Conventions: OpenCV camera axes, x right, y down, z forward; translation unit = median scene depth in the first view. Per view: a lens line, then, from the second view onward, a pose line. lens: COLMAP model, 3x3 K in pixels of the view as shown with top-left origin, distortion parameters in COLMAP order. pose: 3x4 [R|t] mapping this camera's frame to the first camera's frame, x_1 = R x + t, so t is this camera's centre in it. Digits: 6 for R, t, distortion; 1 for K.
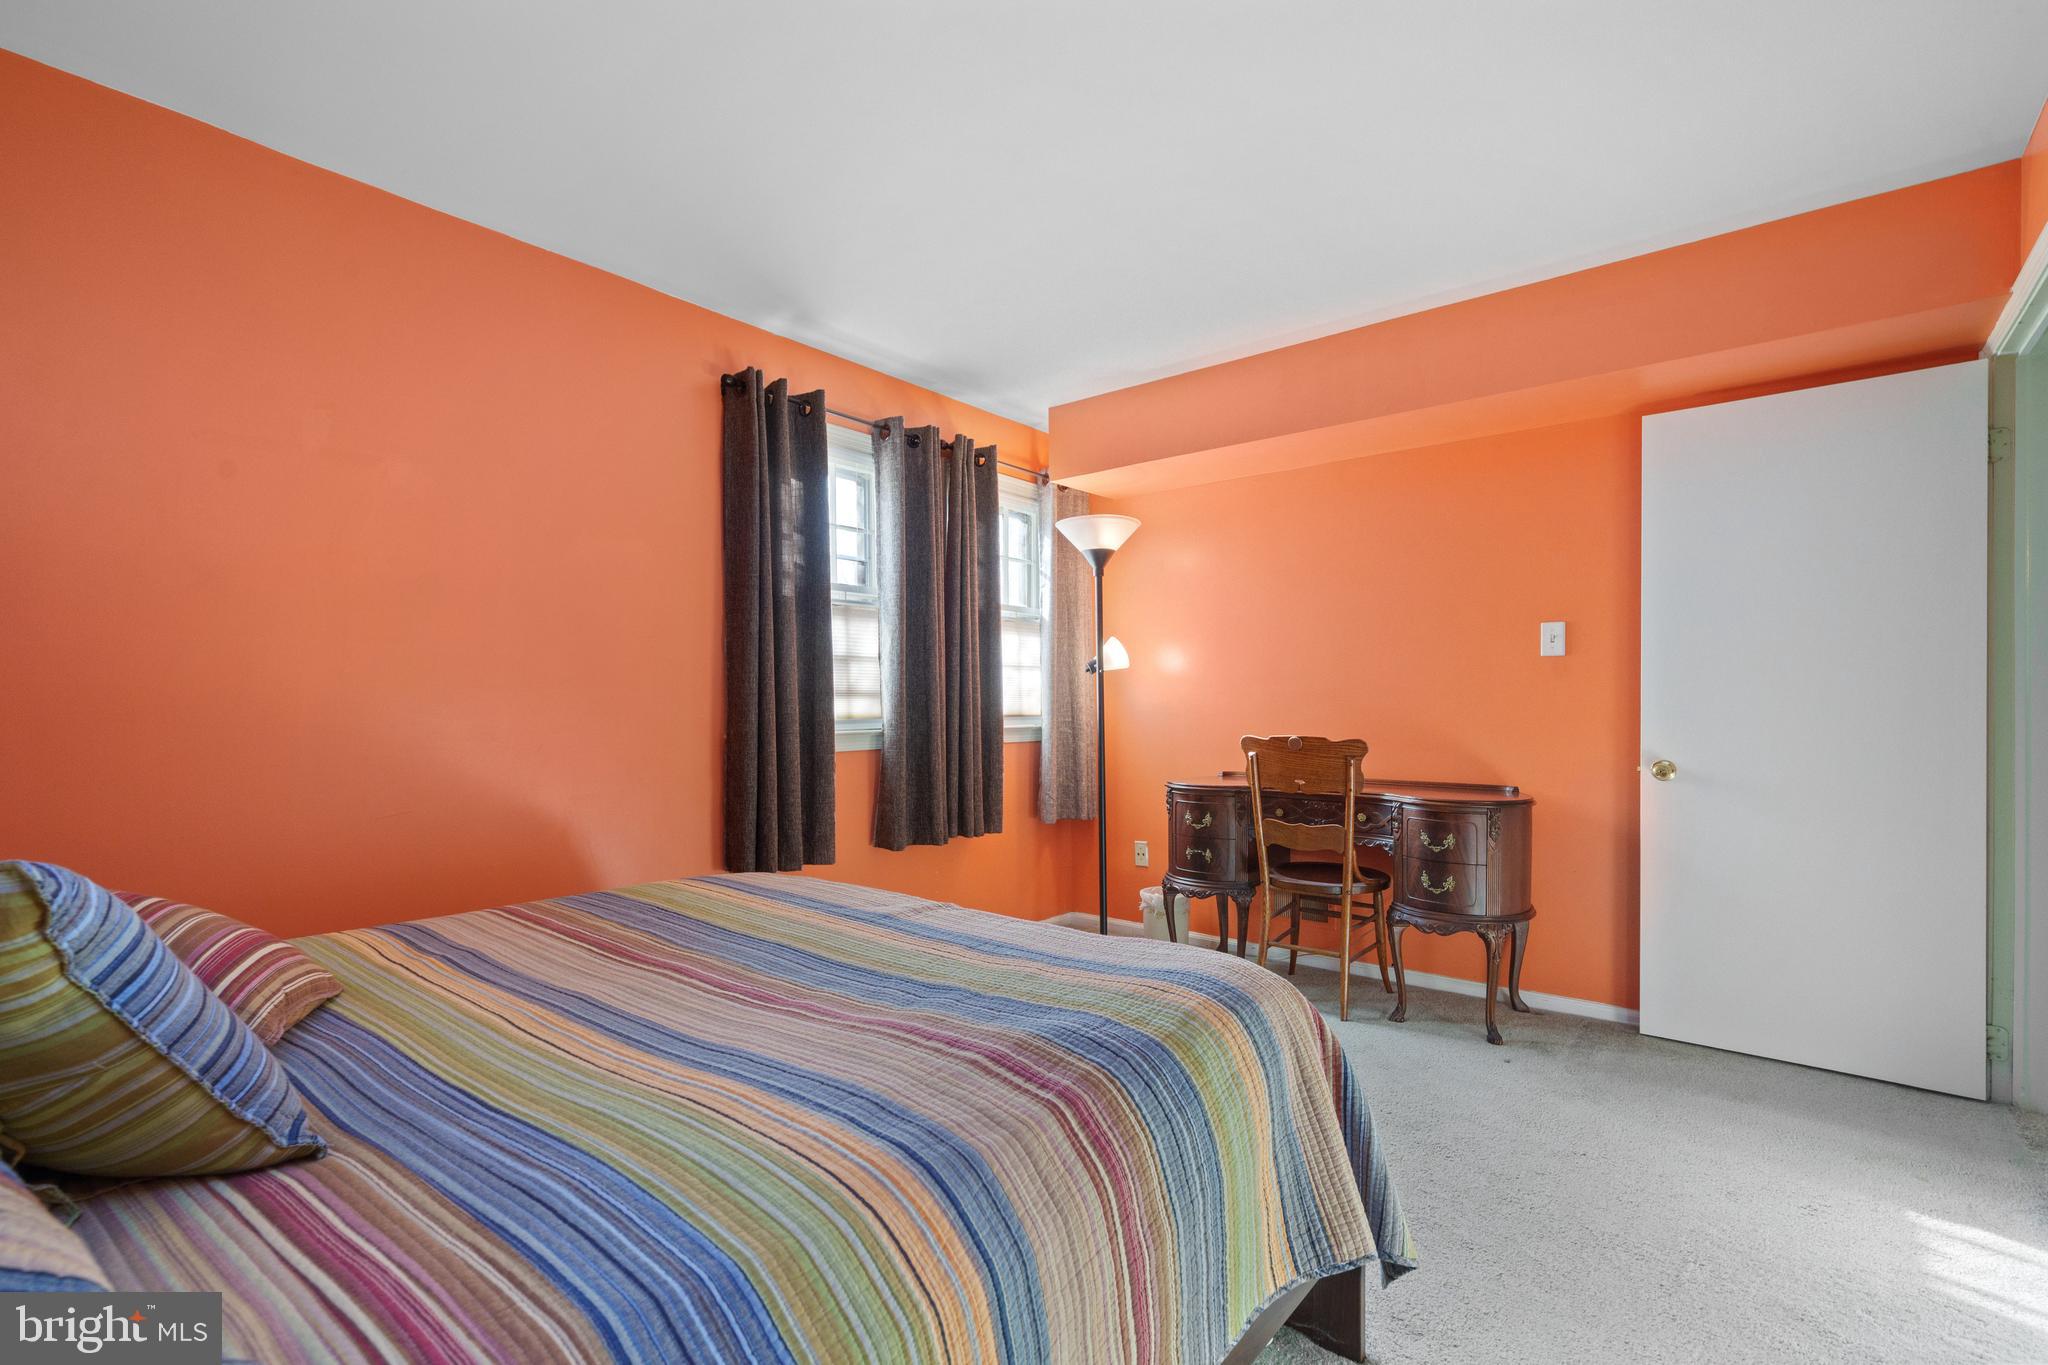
lens RADIAL K [[923.6, 0, 1024.0], [0, 923.6, 682.5], [0, 0, 1]] dist [-0.000337, -0.000074]
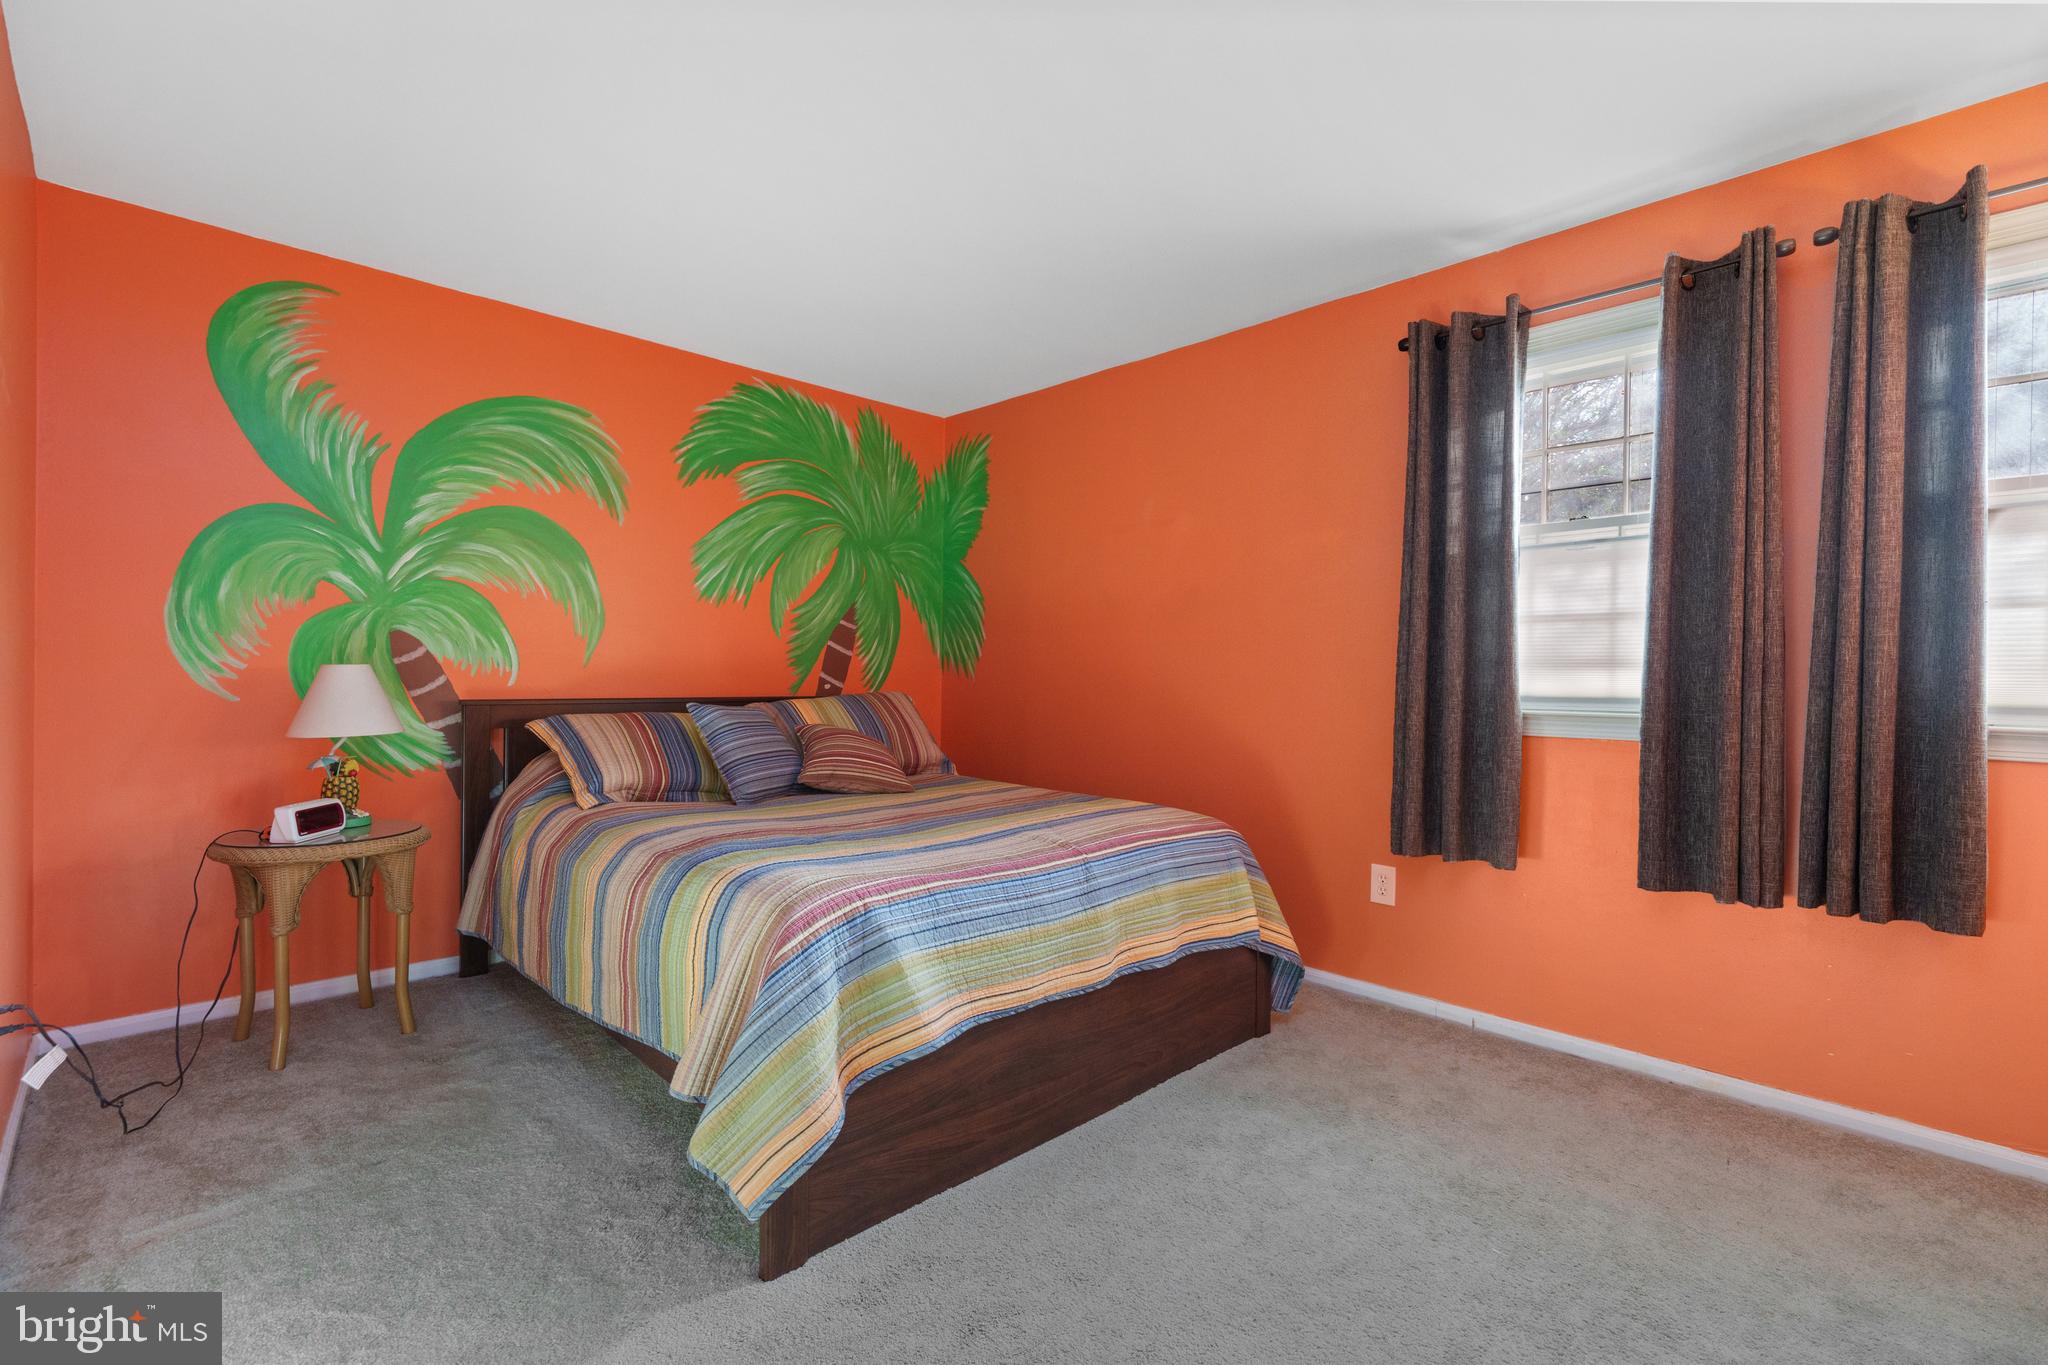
lens RADIAL K [[923.6, 0, 1024.0], [0, 923.6, 682.5], [0, 0, 1]] dist [-0.000337, -0.000074]
pose [[-0.131332, 0.015629, -0.991215, 0.650380], [0.017854, 0.999751, 0.013398, 0.009239], [0.991178, -0.015938, -0.131578, 0.661360]]
